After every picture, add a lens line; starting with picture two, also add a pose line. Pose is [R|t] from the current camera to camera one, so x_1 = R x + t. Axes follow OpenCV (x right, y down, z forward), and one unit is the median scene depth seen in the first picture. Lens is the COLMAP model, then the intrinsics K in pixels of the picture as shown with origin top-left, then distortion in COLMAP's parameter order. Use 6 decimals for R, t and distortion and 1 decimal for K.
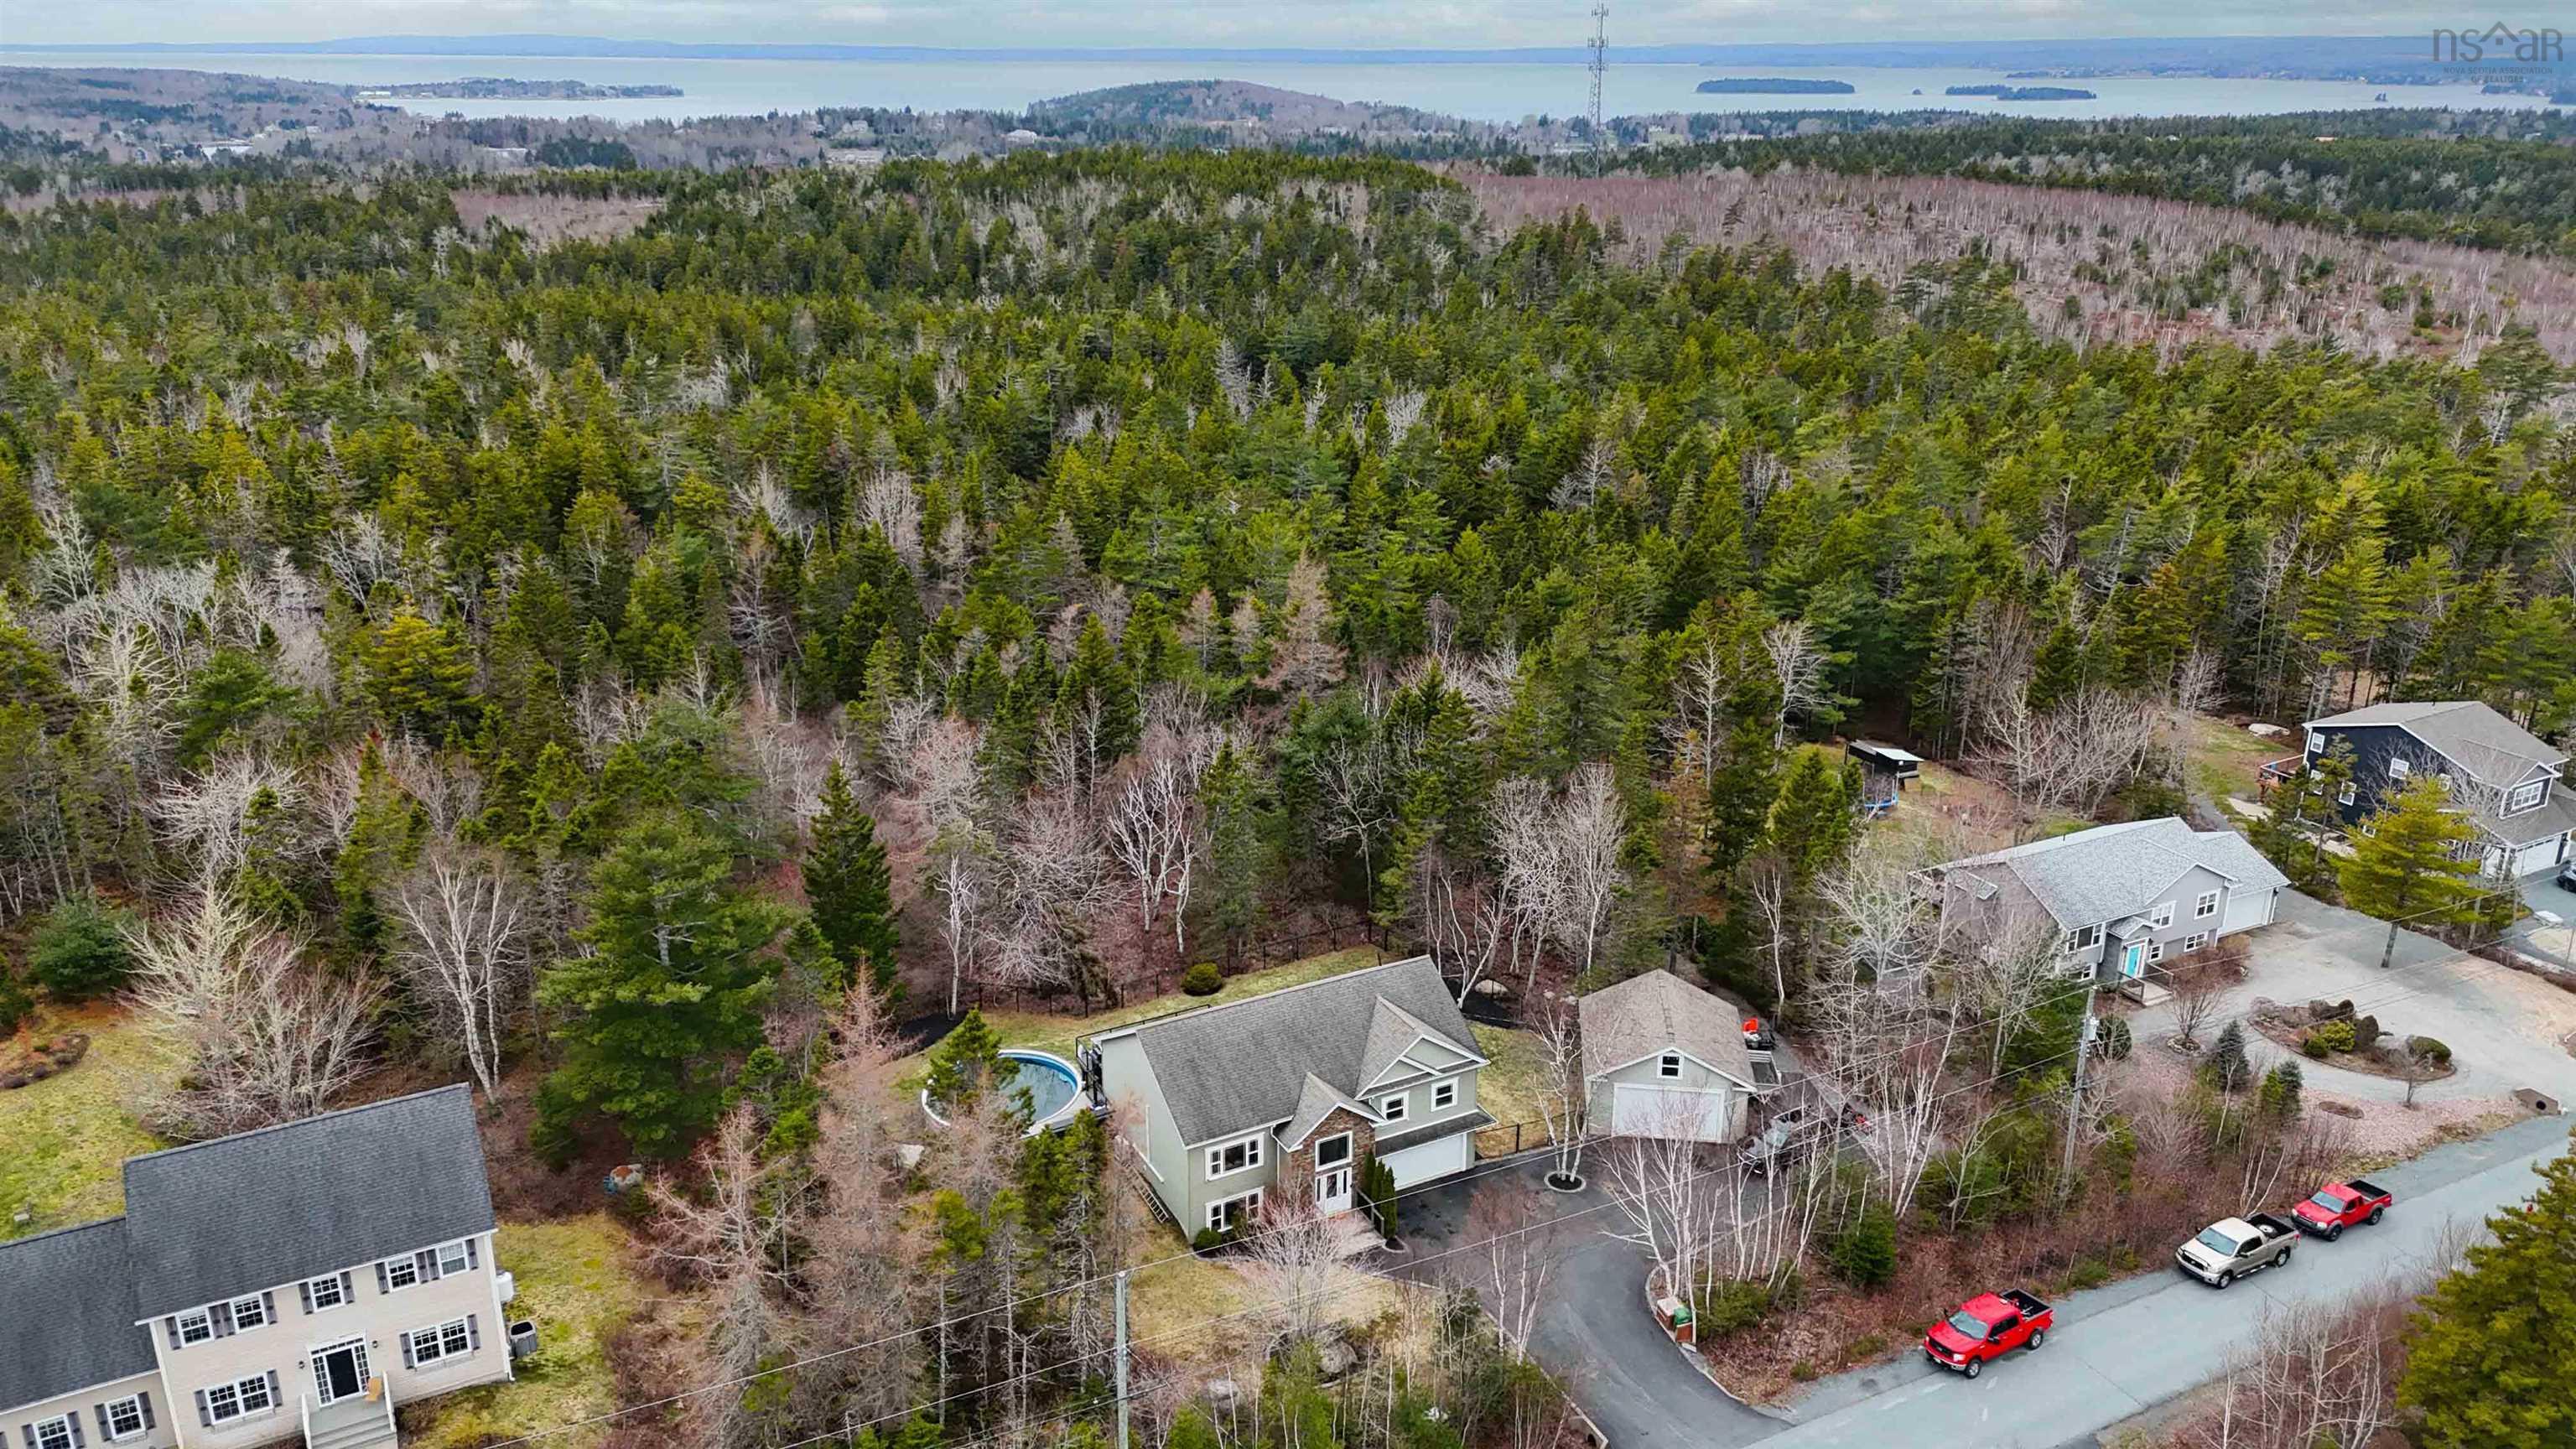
lens RADIAL K [[1879.6, 0, 1295.2], [0, 1879.6, 731.8], [0, 0, 1]] dist [0.088212, -0.077393]
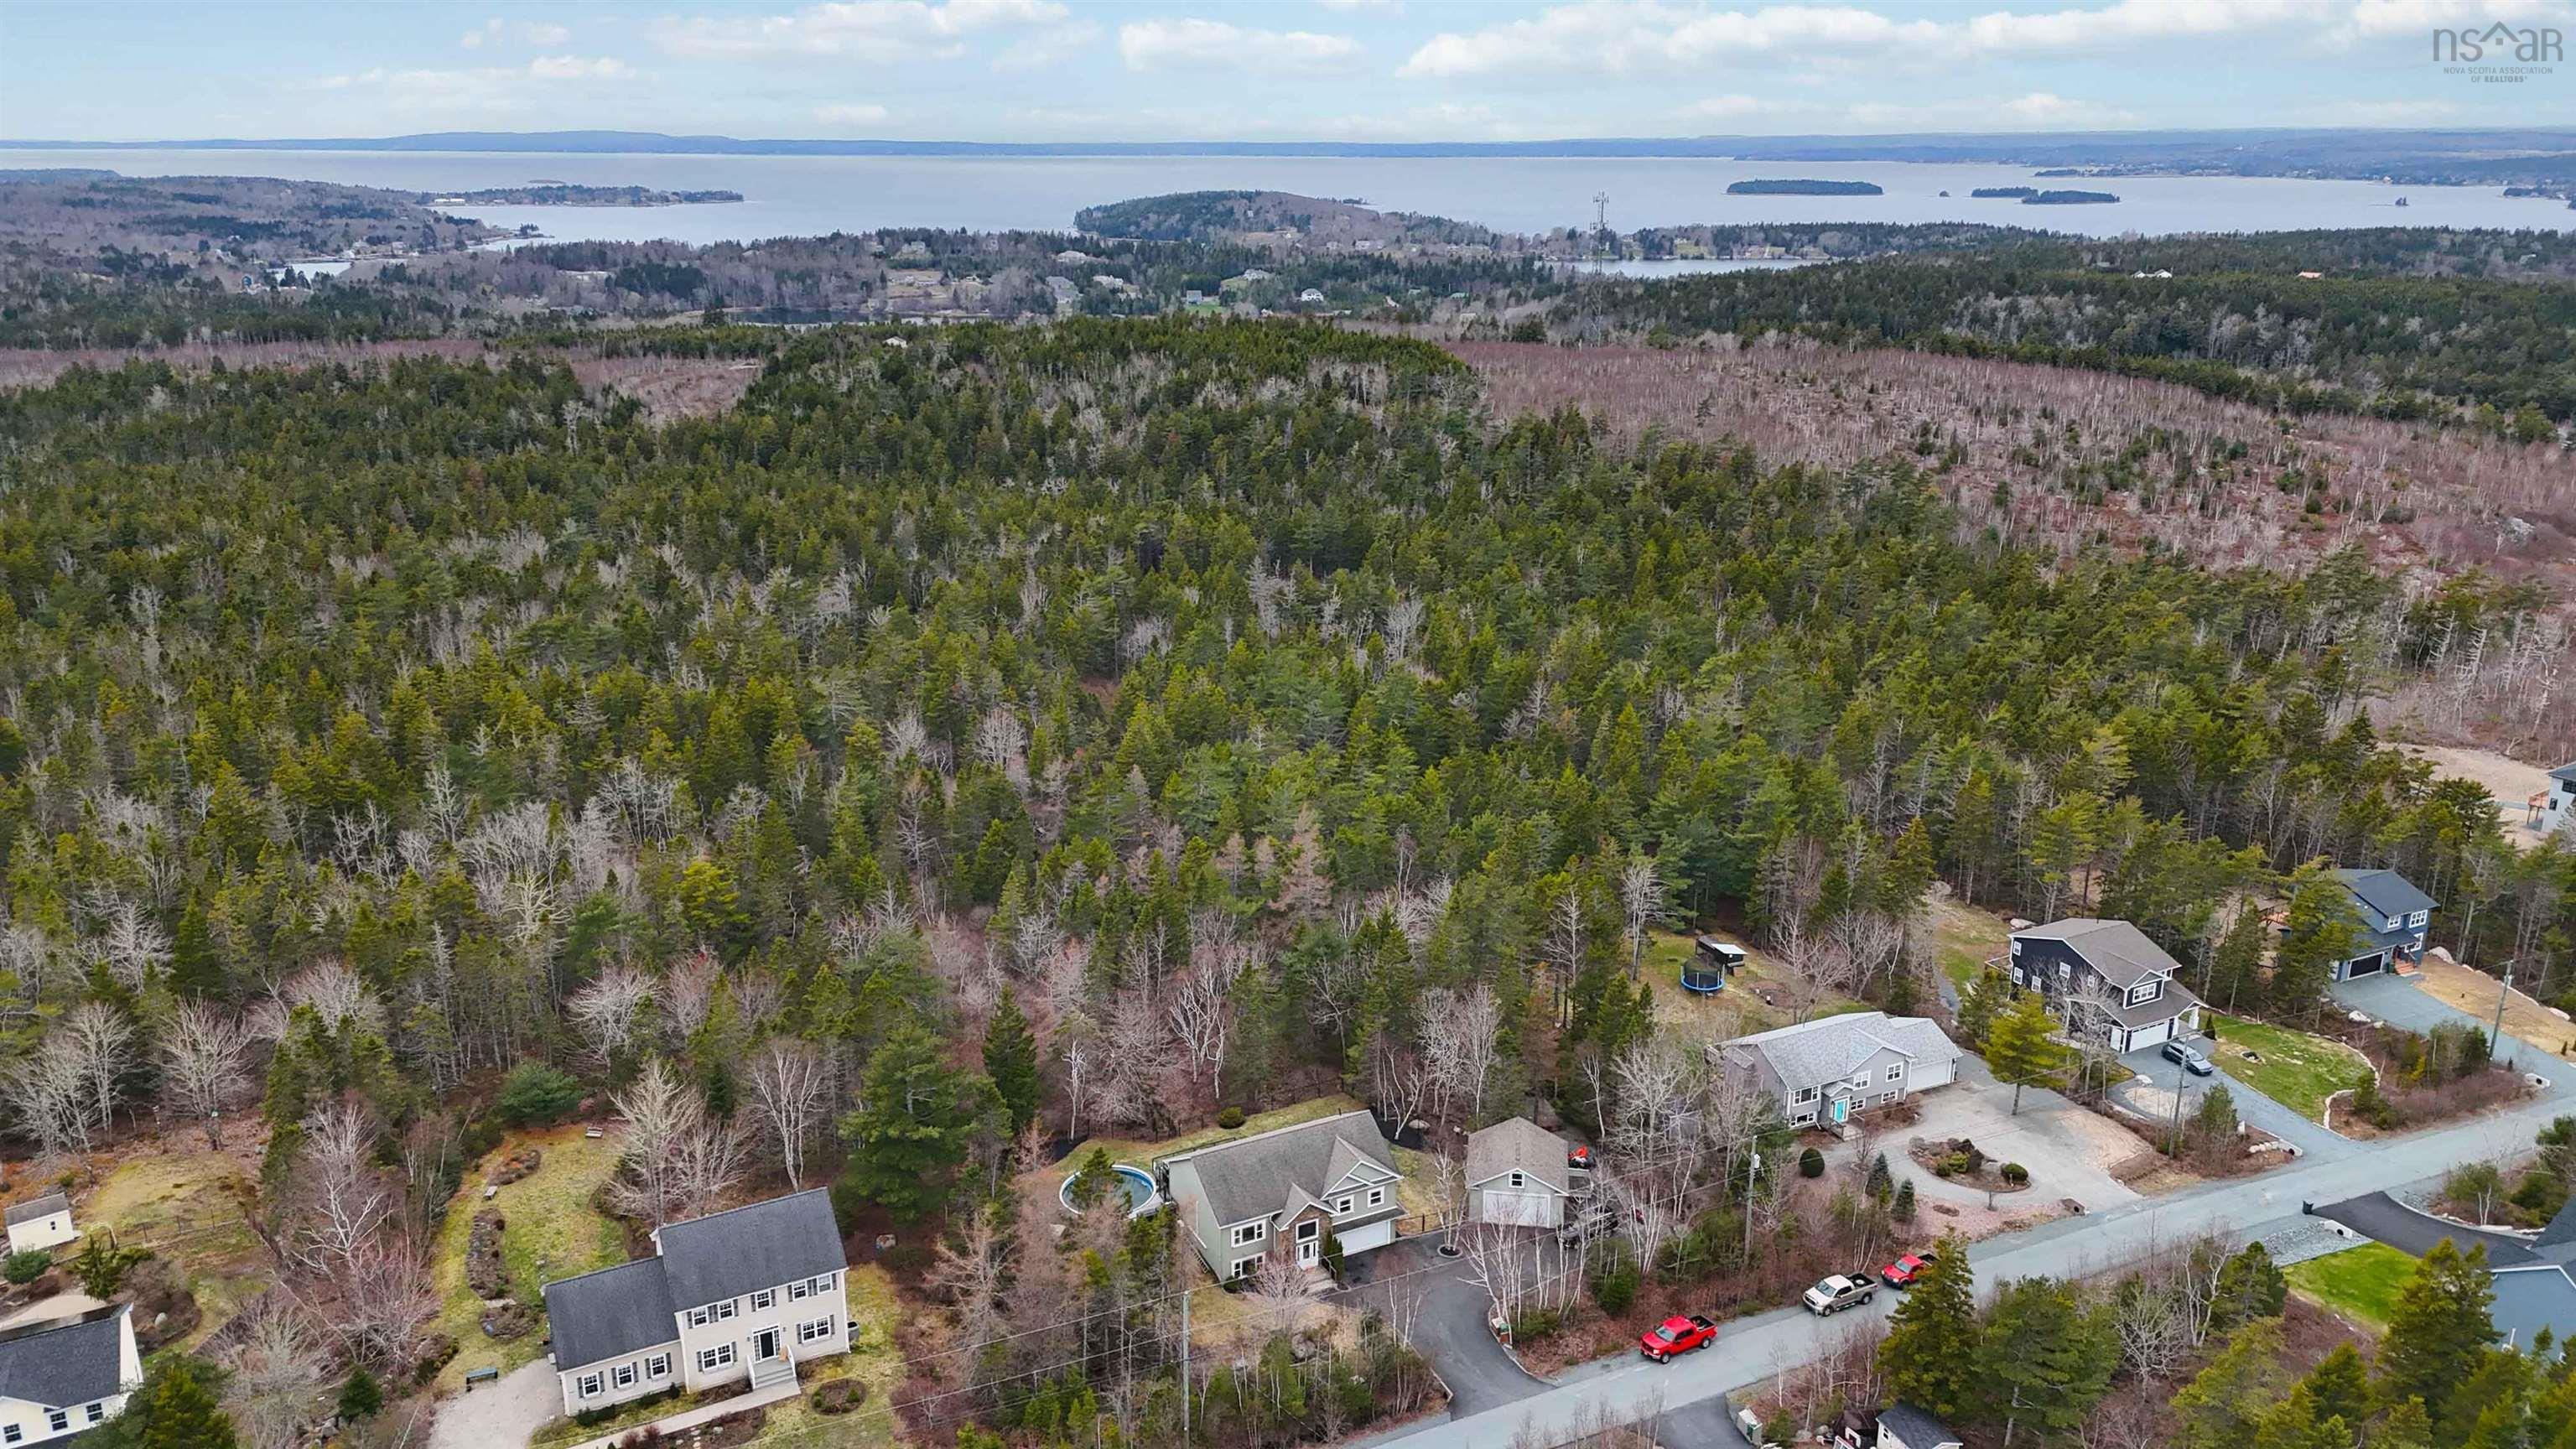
lens RADIAL K [[1882.7, 0, 1289.0], [0, 1882.7, 713.5], [0, 0, 1]] dist [0.087472, -0.079753]
pose [[0.999719, 0.002944, -0.023537, 0.031014], [-0.004179, 0.998607, -0.052608, -0.109846], [0.023349, 0.052691, 0.998338, -0.522258]]
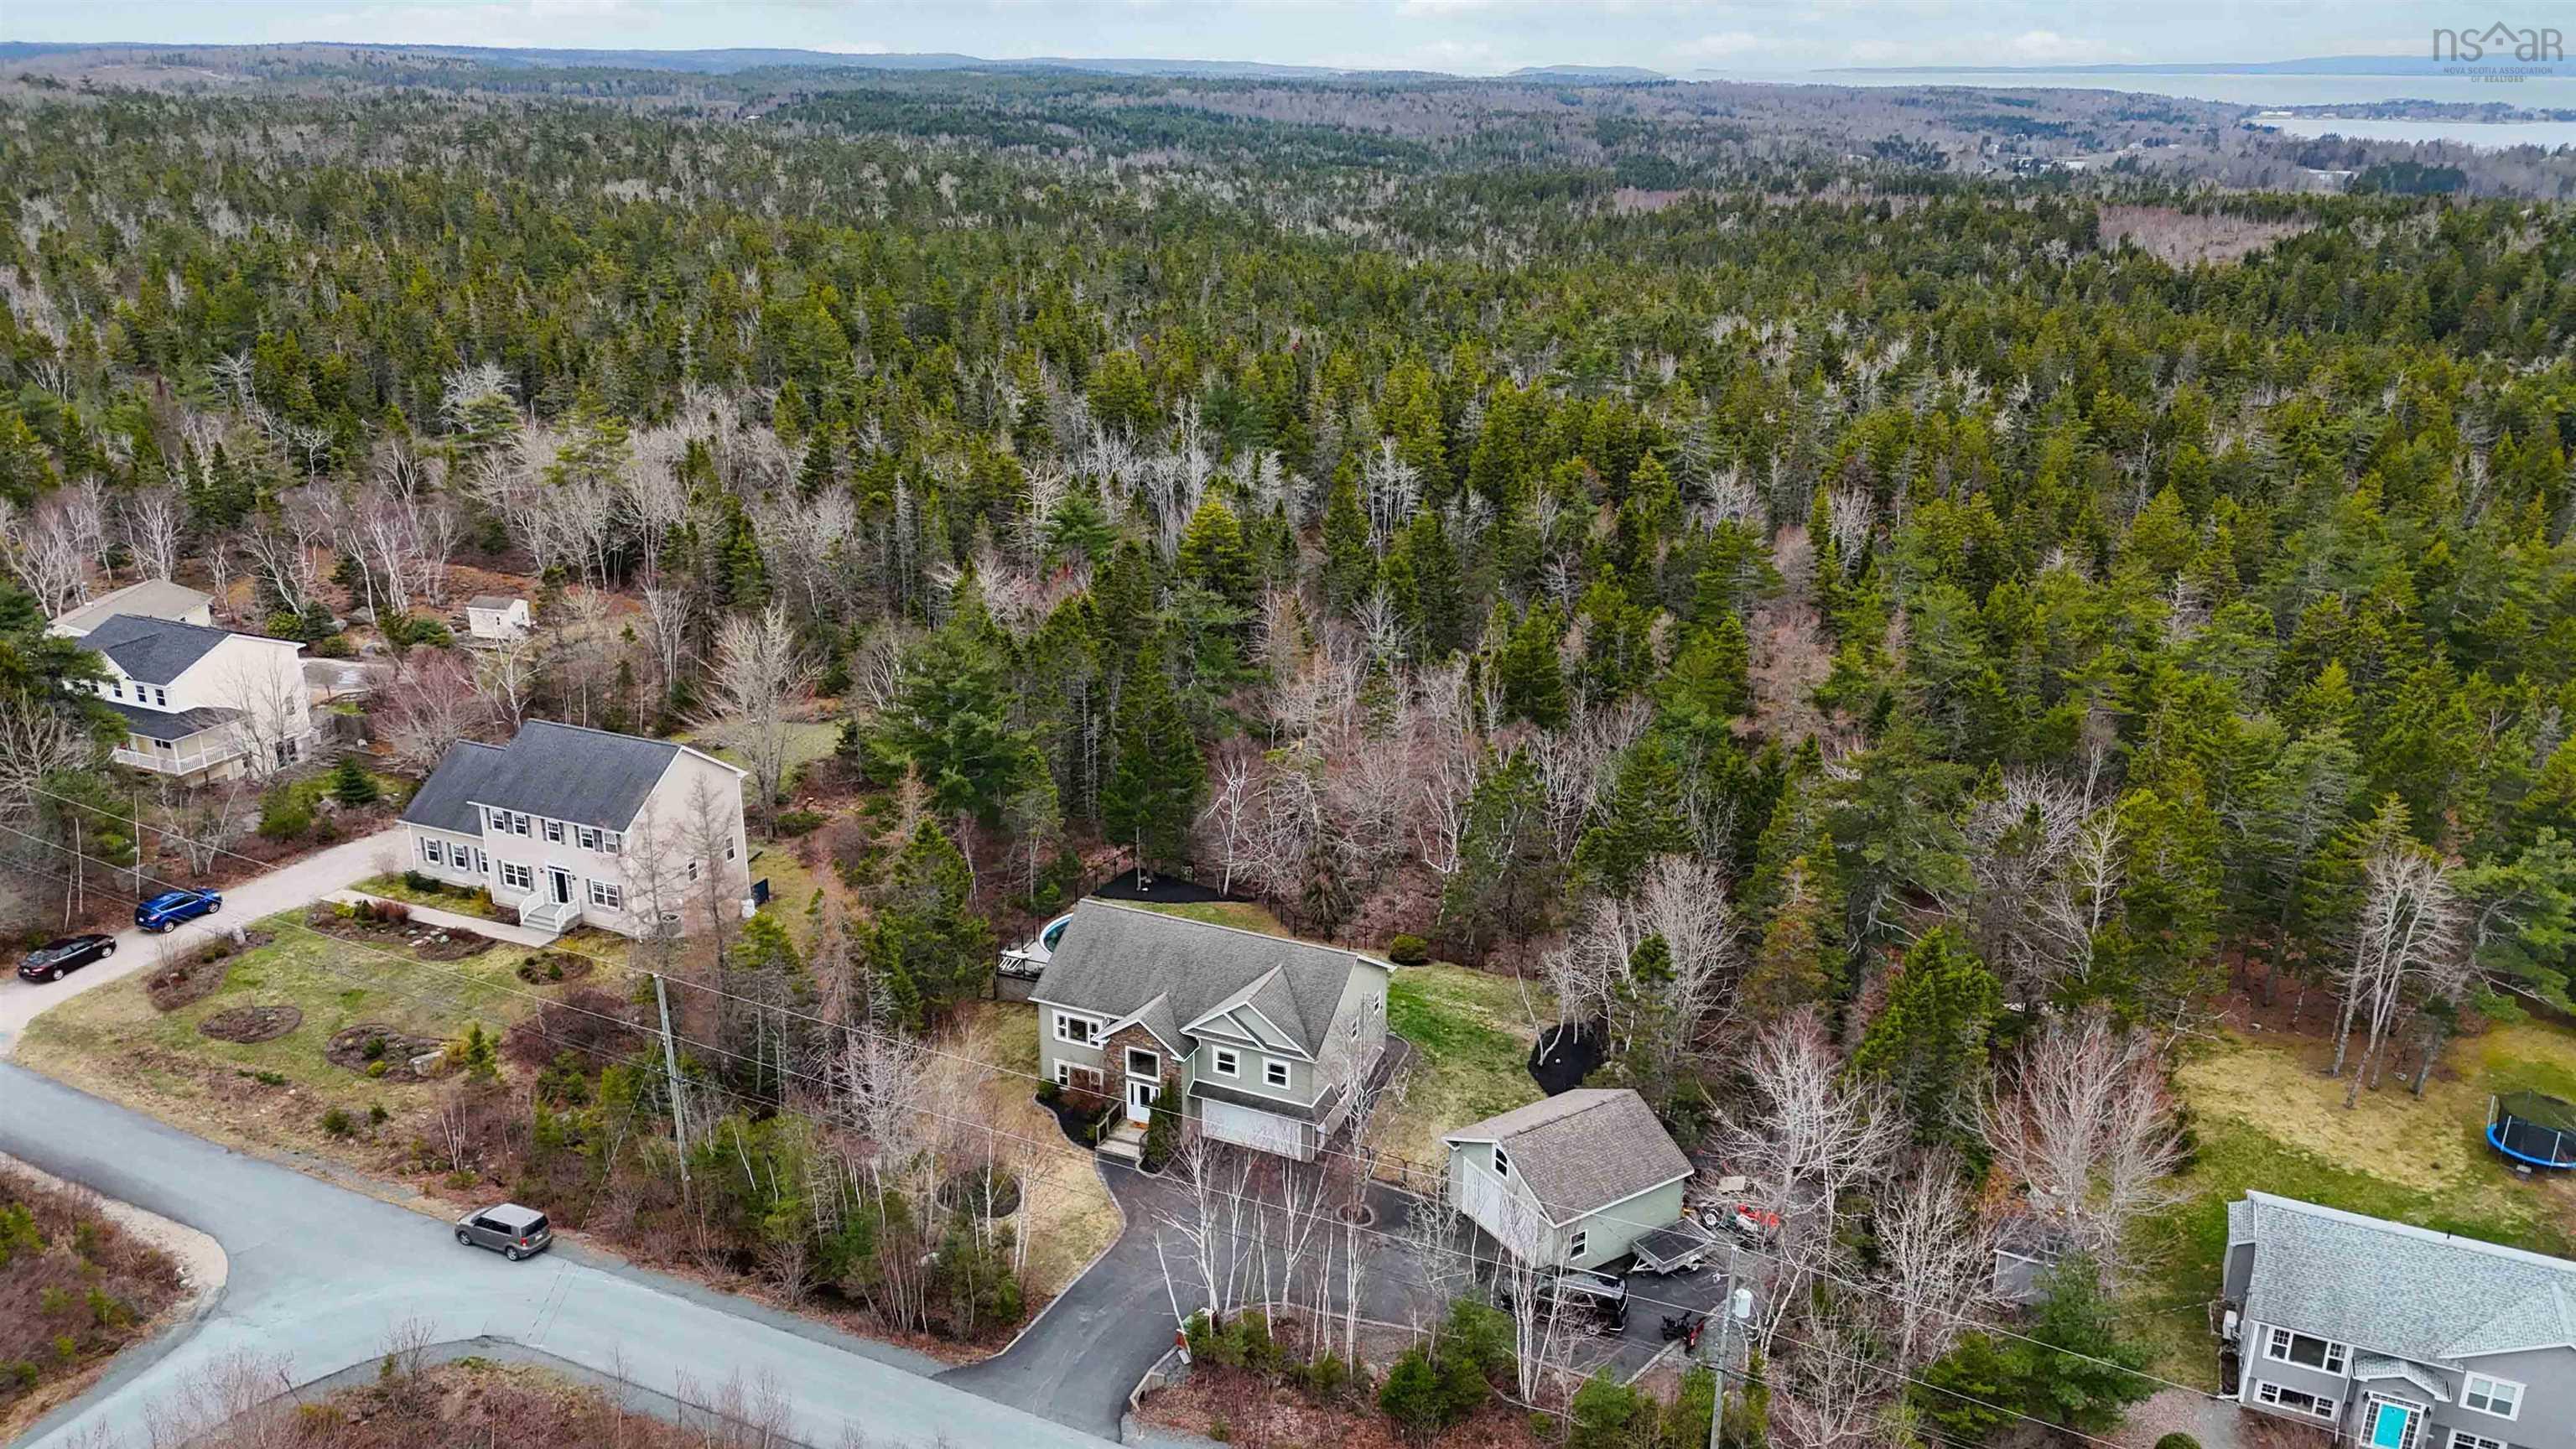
lens RADIAL K [[1882.7, 0, 1289.0], [0, 1882.7, 713.5], [0, 0, 1]] dist [0.087472, -0.079753]
pose [[0.625757, 0.260652, -0.735180, 0.598879], [-0.274067, 0.955892, 0.105629, -0.079810], [0.730285, 0.135390, 0.669592, 0.221819]]
